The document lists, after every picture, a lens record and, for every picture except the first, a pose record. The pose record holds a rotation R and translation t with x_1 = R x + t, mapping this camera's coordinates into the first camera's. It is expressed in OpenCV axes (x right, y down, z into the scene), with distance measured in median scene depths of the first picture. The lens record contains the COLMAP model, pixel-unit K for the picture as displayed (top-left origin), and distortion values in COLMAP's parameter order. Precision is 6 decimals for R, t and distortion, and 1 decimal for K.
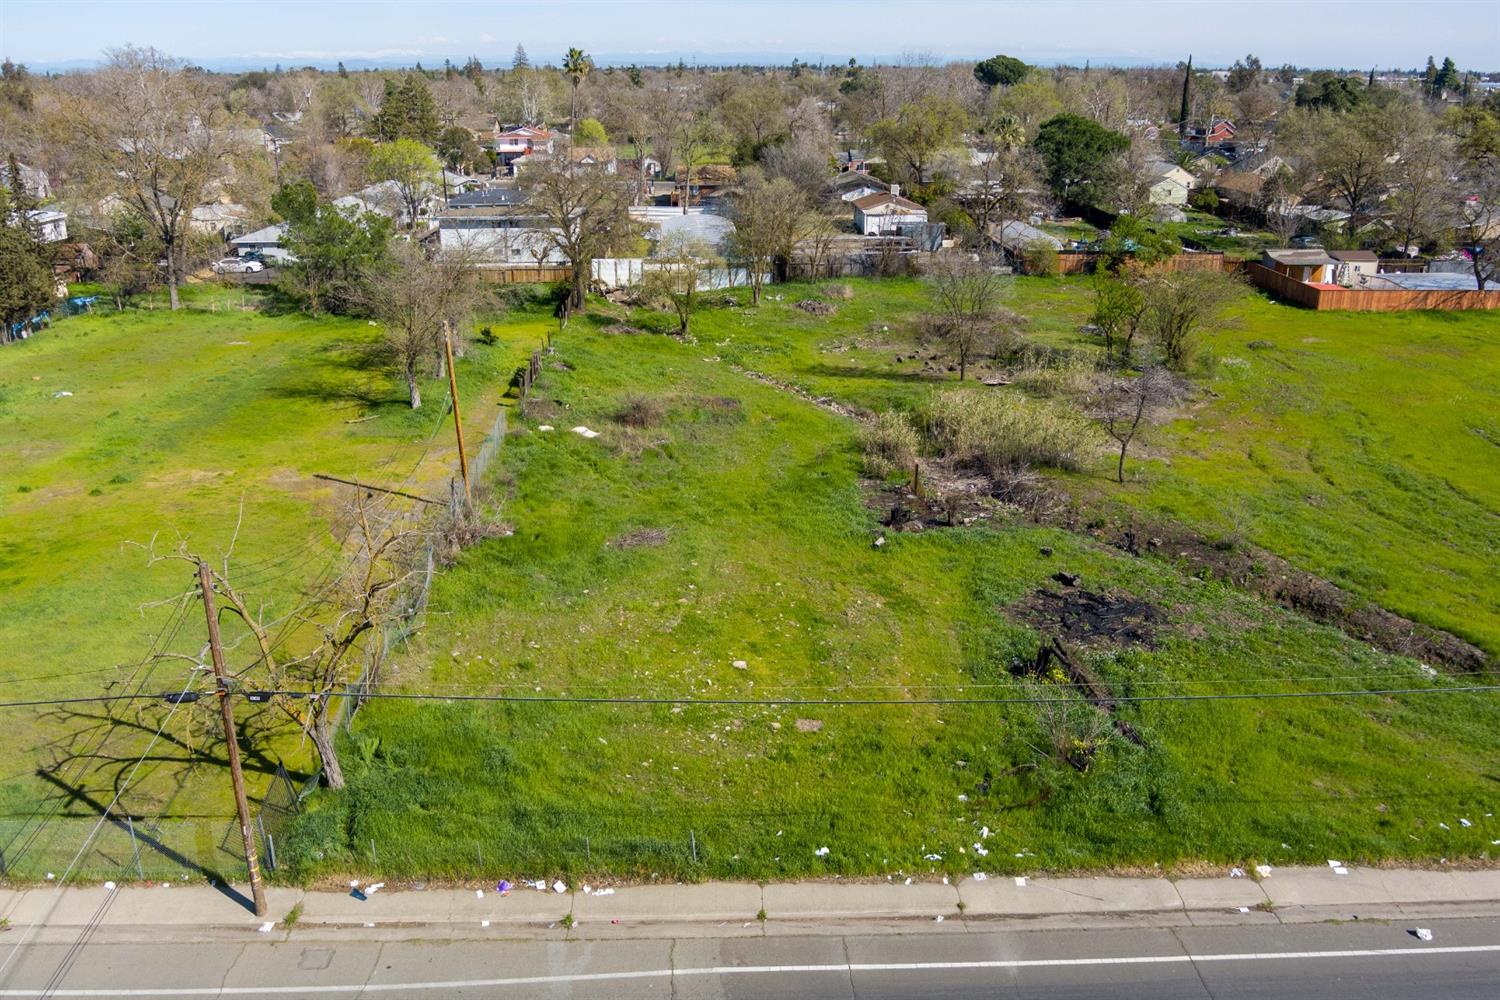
lens RADIAL K [[1226.7, 0, 748.1], [0, 1226.7, 496.1], [0, 0, 1]] dist [-0.067816, 0.050752]
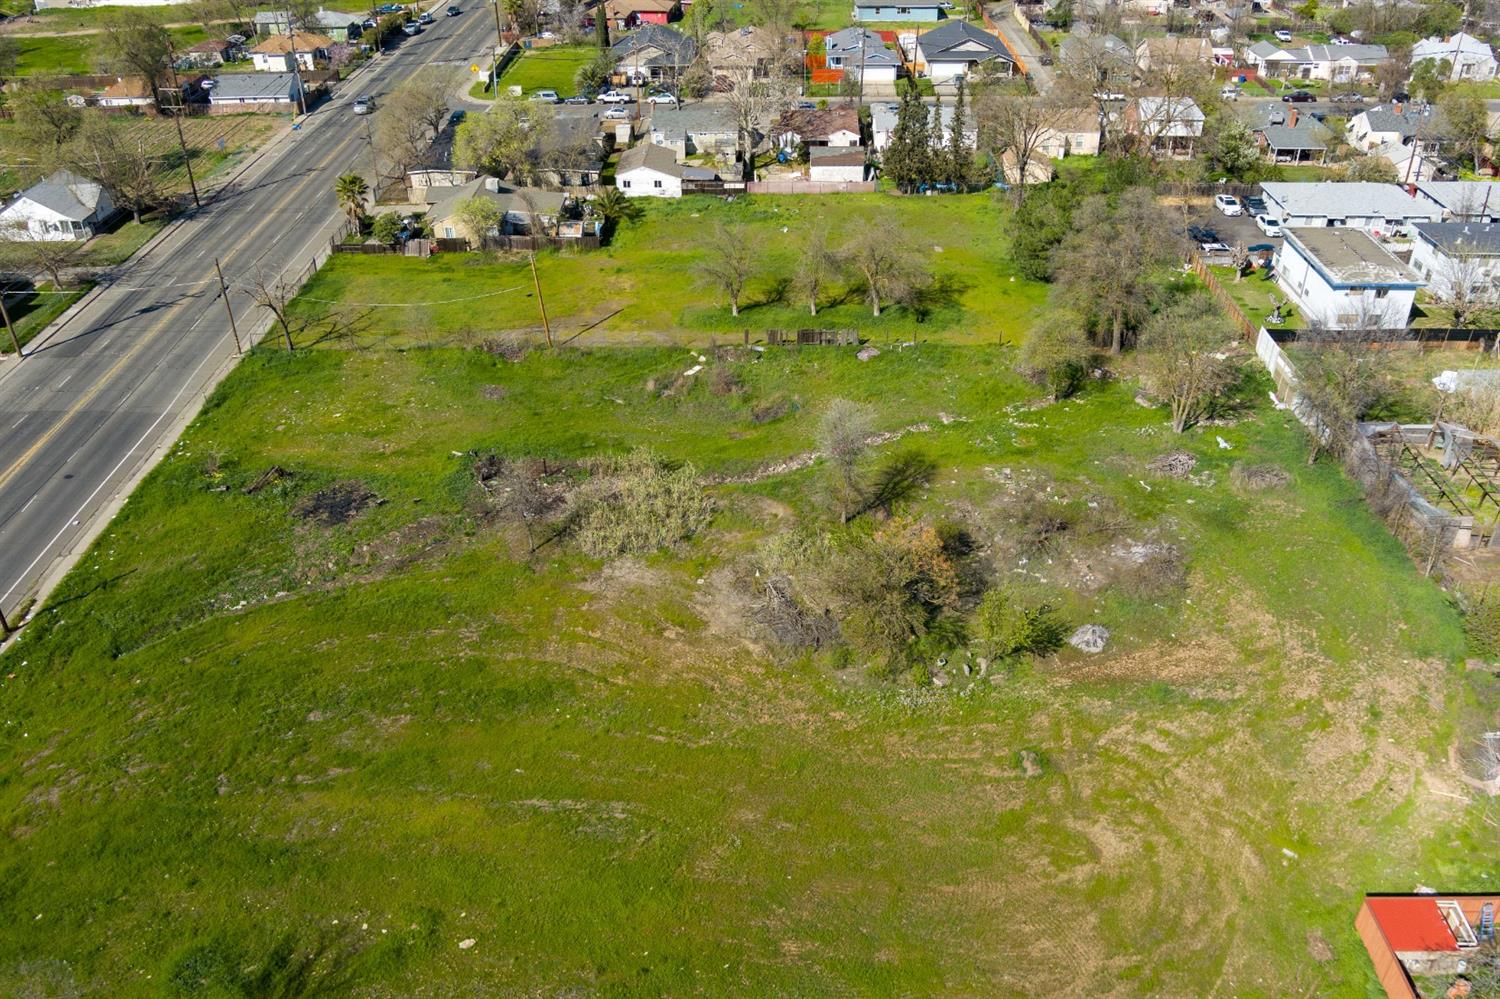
lens RADIAL K [[1245.1, 0, 756.9], [0, 1245.1, 497.2], [0, 0, 1]] dist [-0.054947, 0.027487]
pose [[-0.044223, 0.533040, -0.844934, 2.416647], [-0.320164, 0.793591, 0.517406, -1.447619], [0.946330, 0.293398, 0.135565, 1.728640]]
